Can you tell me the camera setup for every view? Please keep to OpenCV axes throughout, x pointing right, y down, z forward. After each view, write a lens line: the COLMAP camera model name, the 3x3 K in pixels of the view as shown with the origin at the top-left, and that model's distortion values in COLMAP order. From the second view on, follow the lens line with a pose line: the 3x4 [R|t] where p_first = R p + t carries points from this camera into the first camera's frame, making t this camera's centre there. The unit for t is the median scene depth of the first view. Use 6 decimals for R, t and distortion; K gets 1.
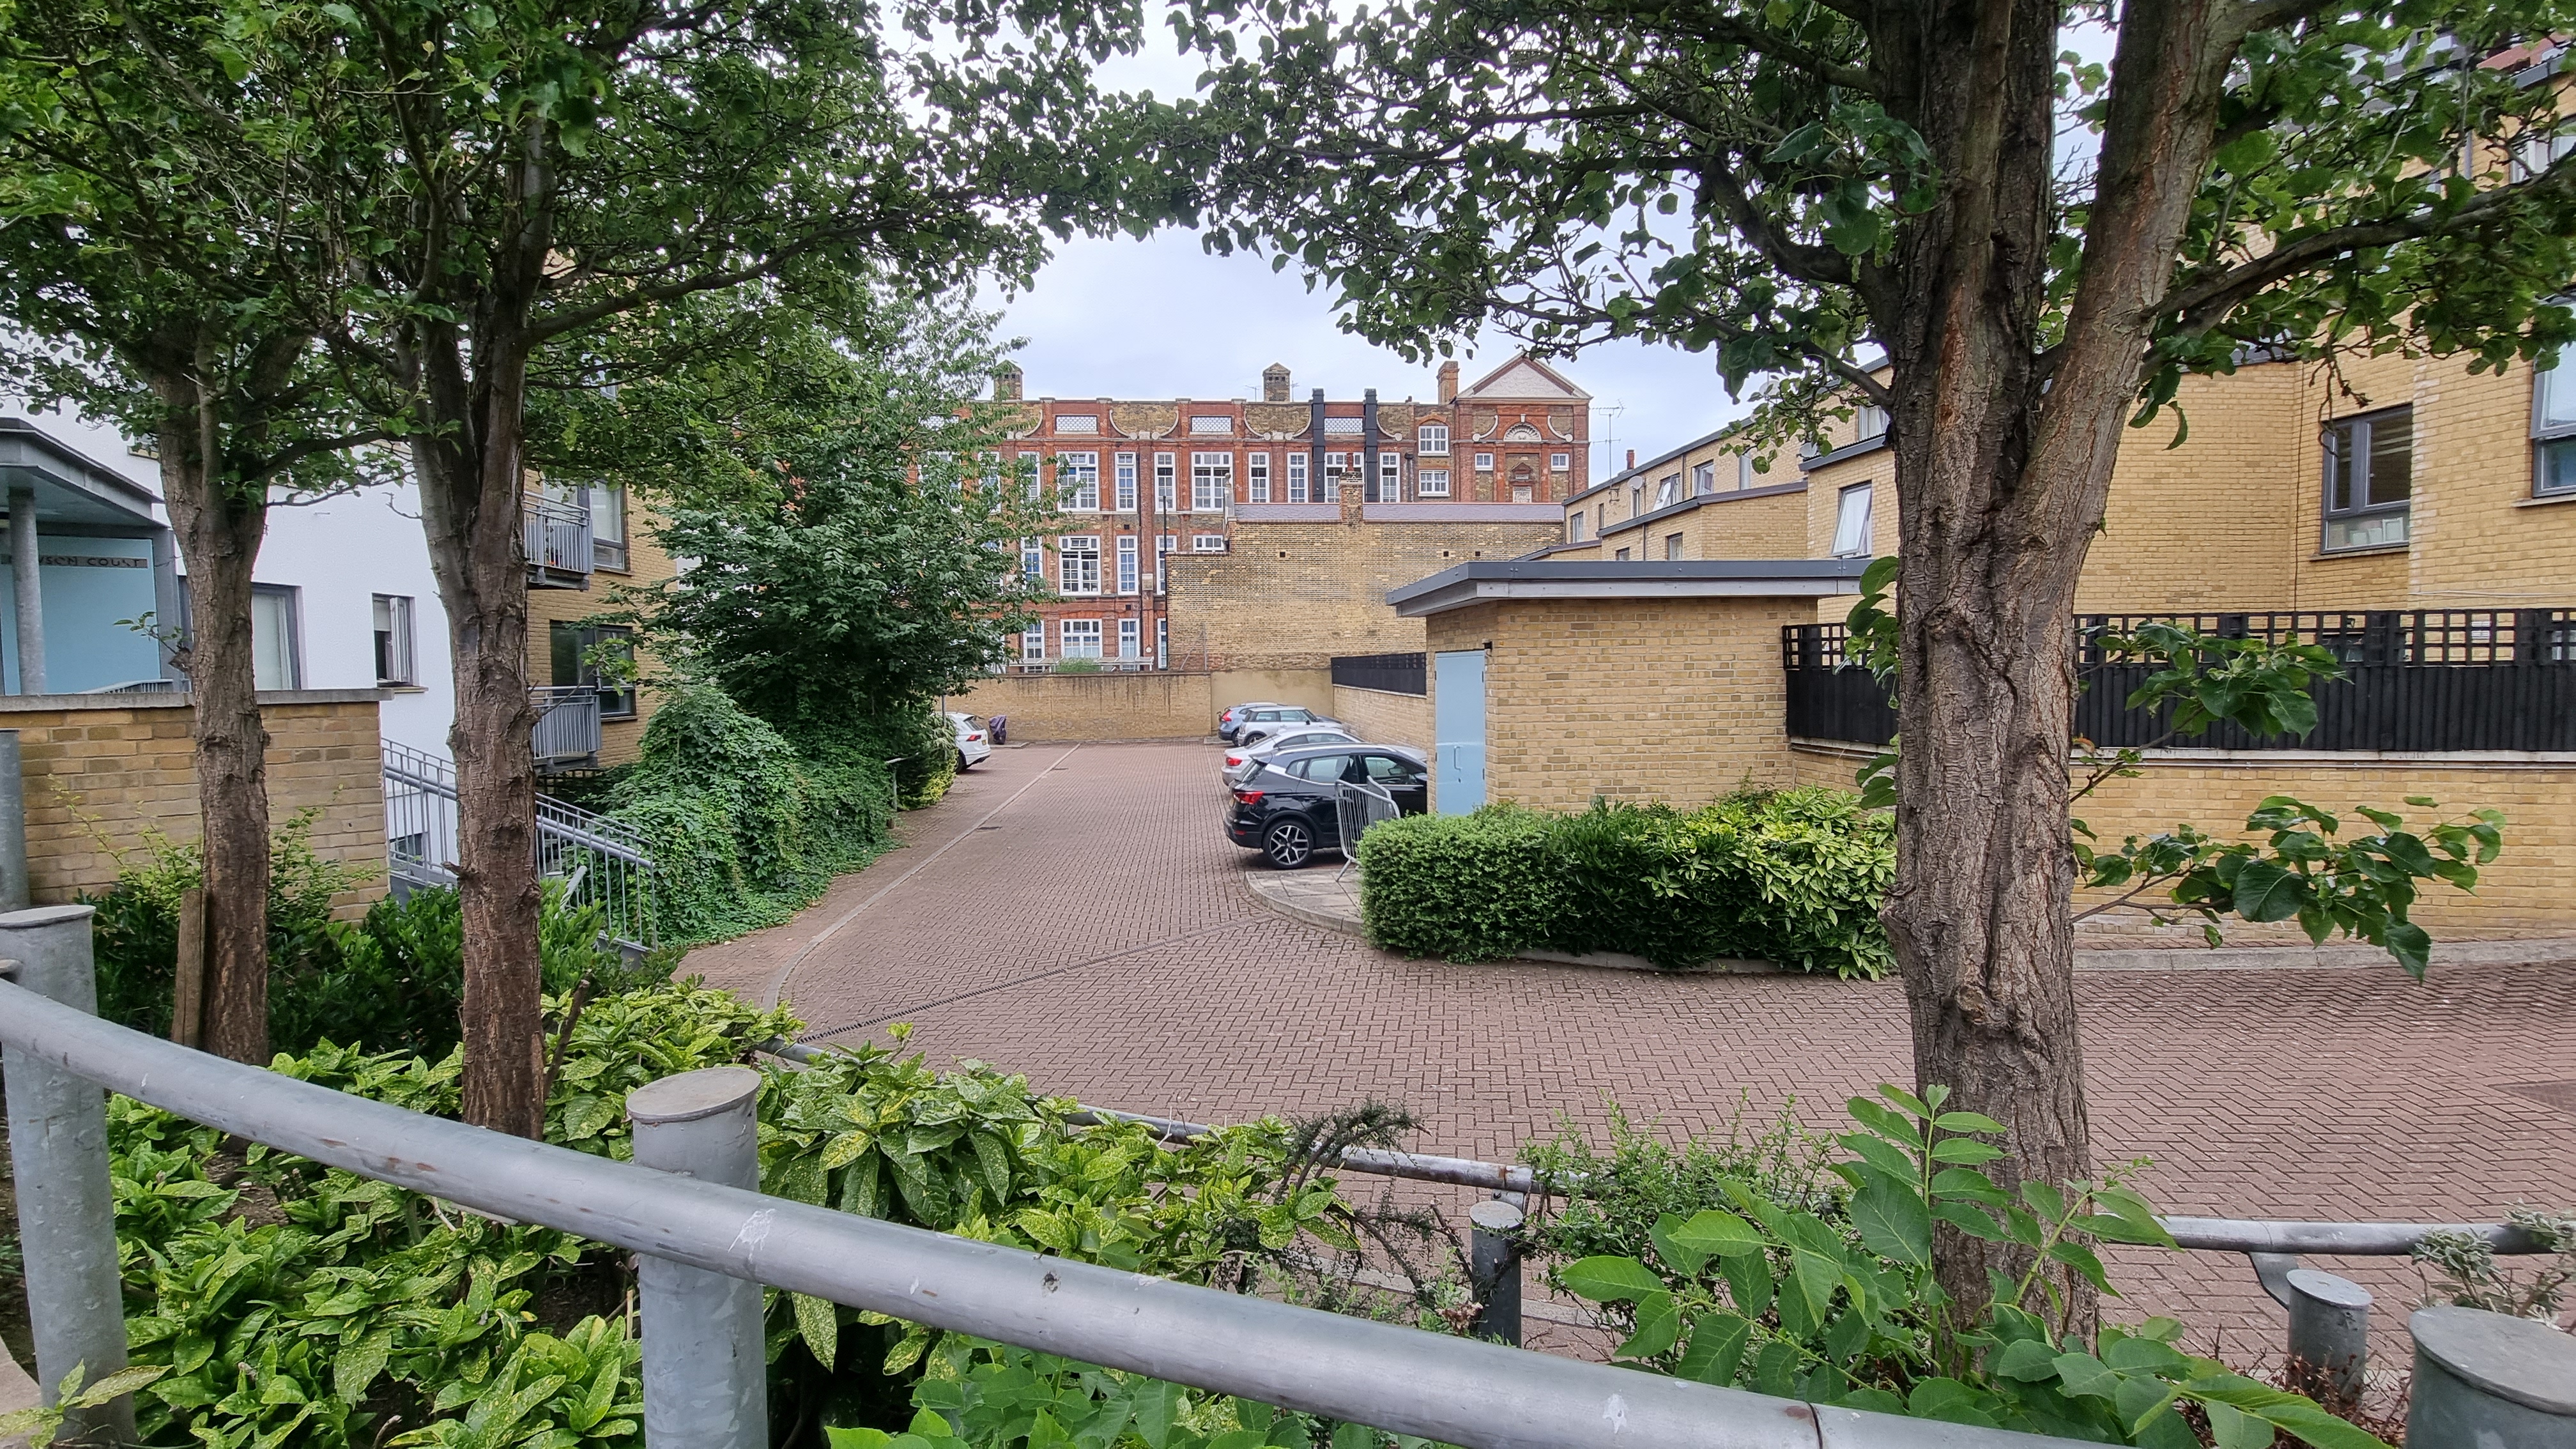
lens RADIAL K [[1028.4, 0, 1288.0], [0, 1028.4, 724.5], [0, 0, 1]] dist [0.000262, -0.008066]
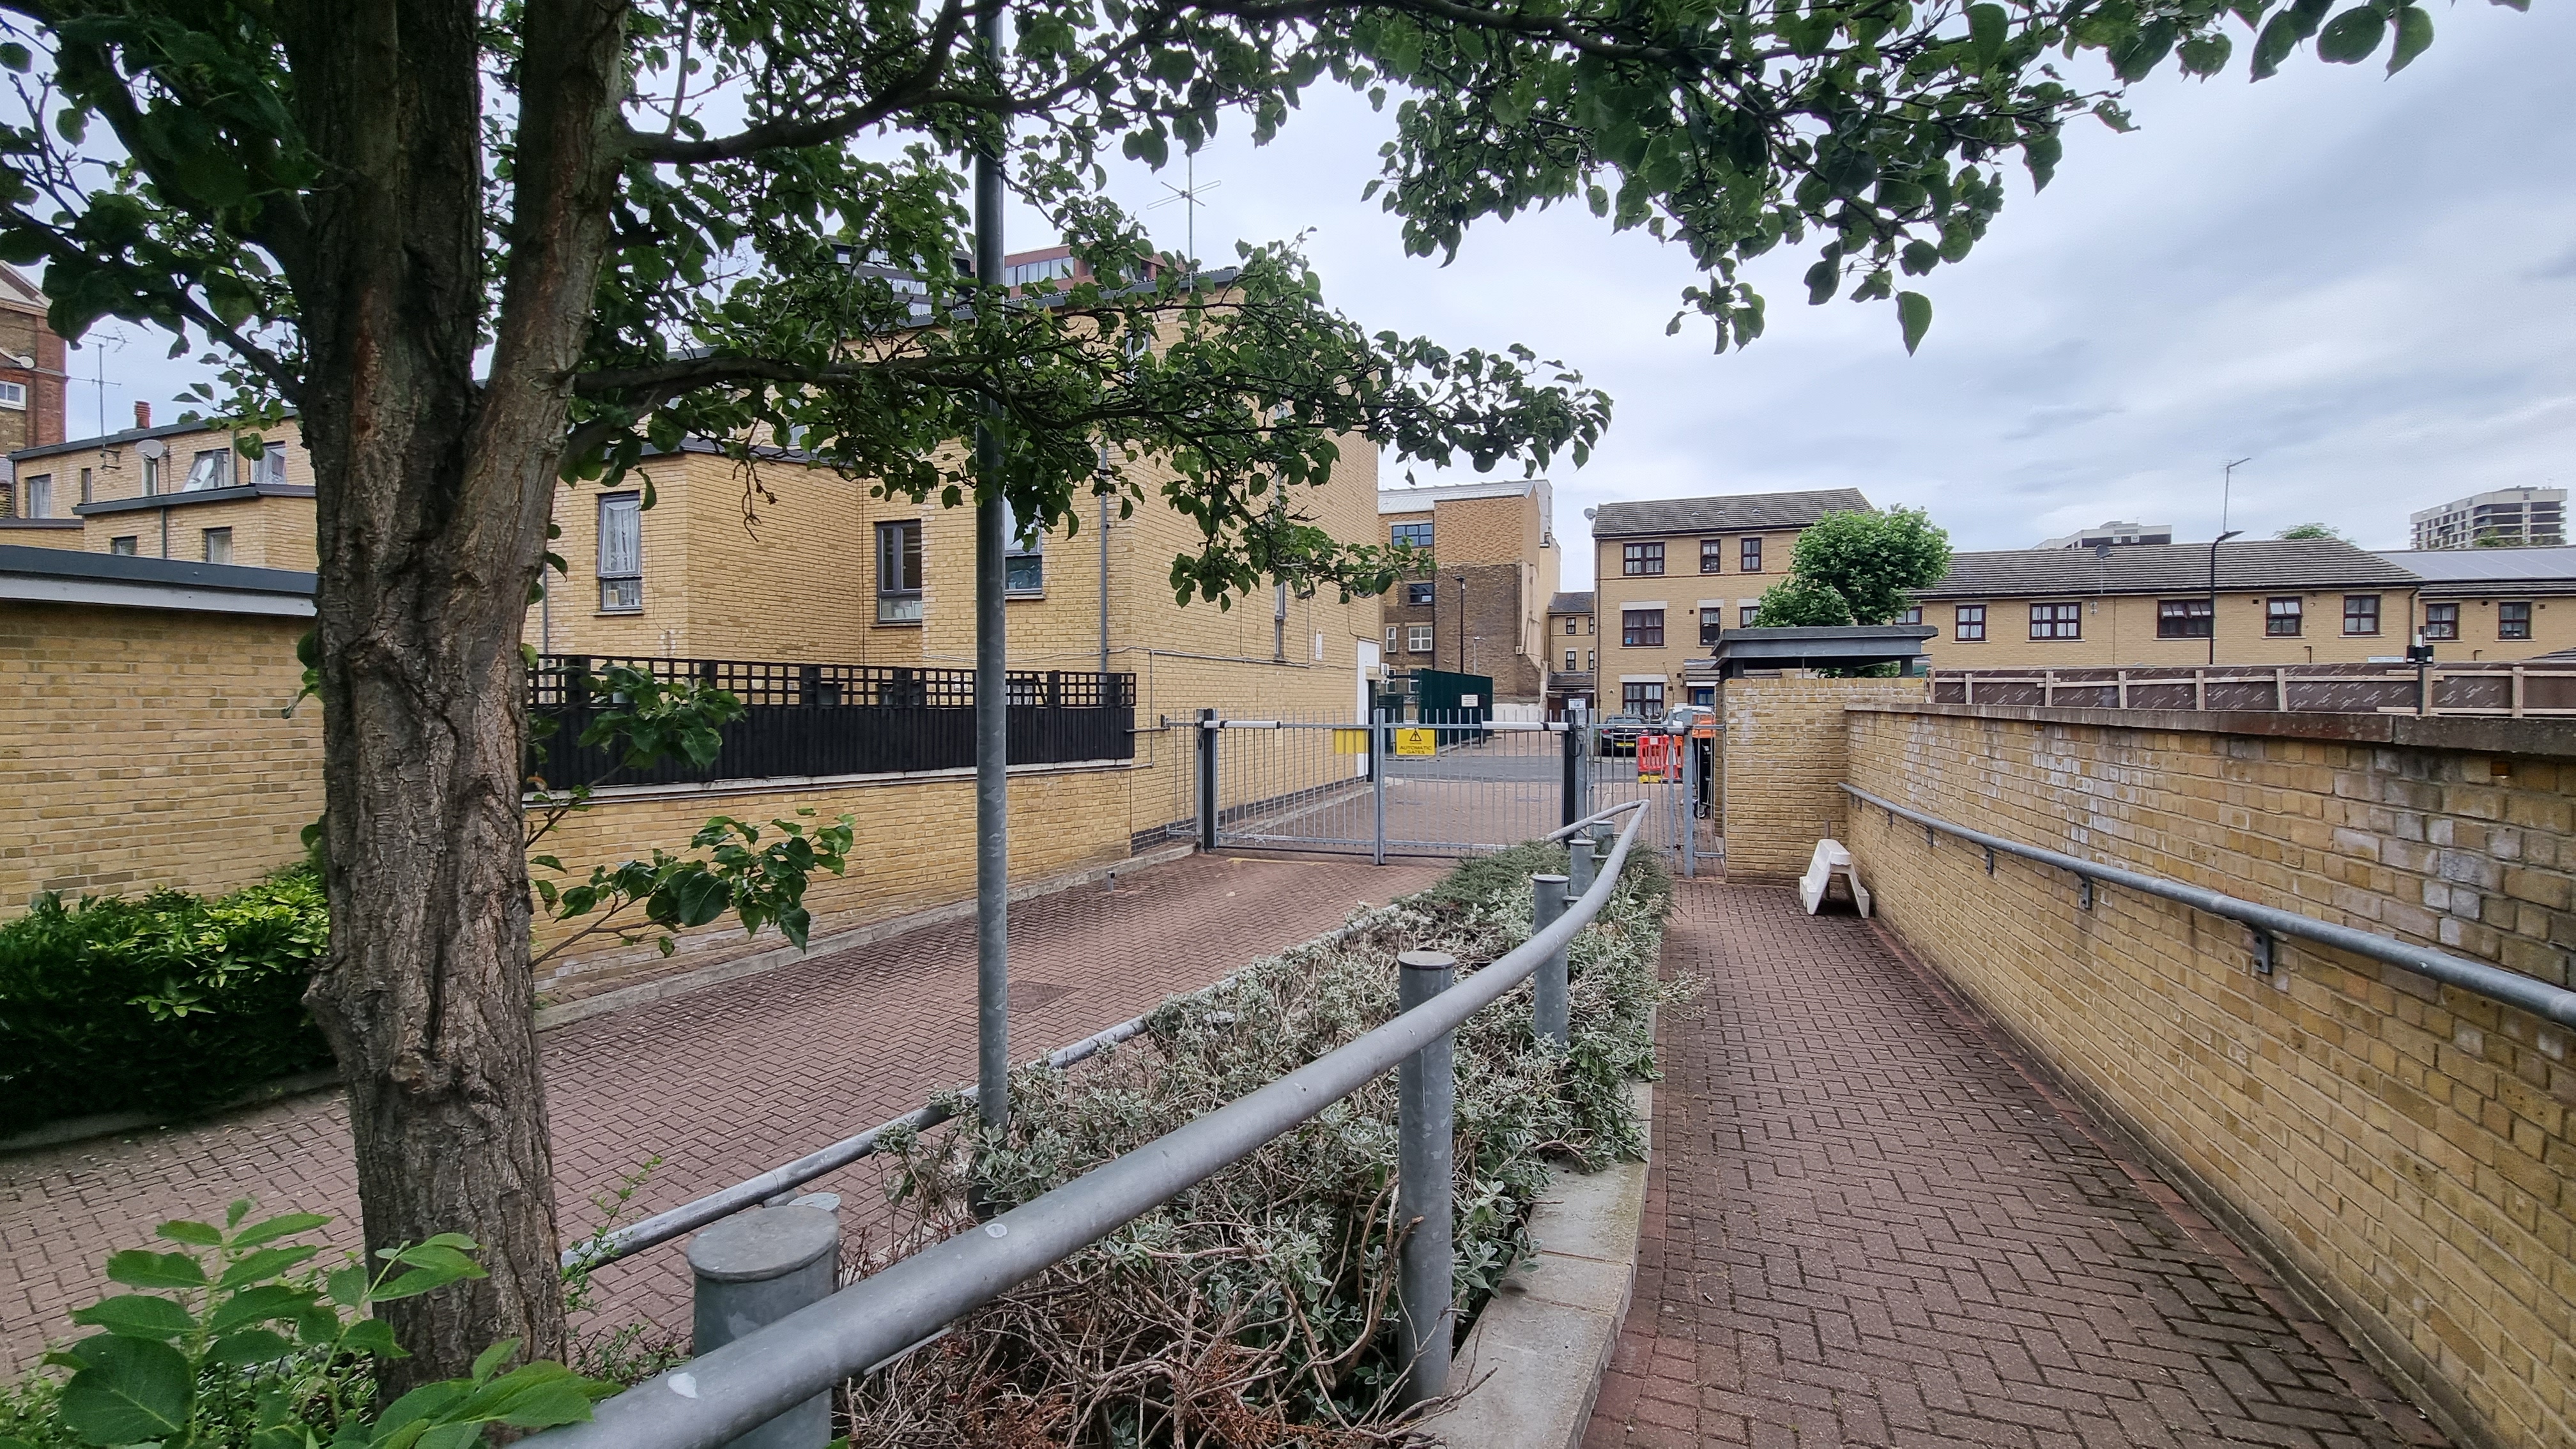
lens RADIAL K [[1028.4, 0, 1288.0], [0, 1028.4, 724.5], [0, 0, 1]] dist [0.000262, -0.008066]
pose [[0.414538, -0.007383, 0.910002, 0.158443], [0.042935, 0.999012, -0.011454, 0.005371], [-0.909018, 0.043819, 0.414446, -0.103461]]
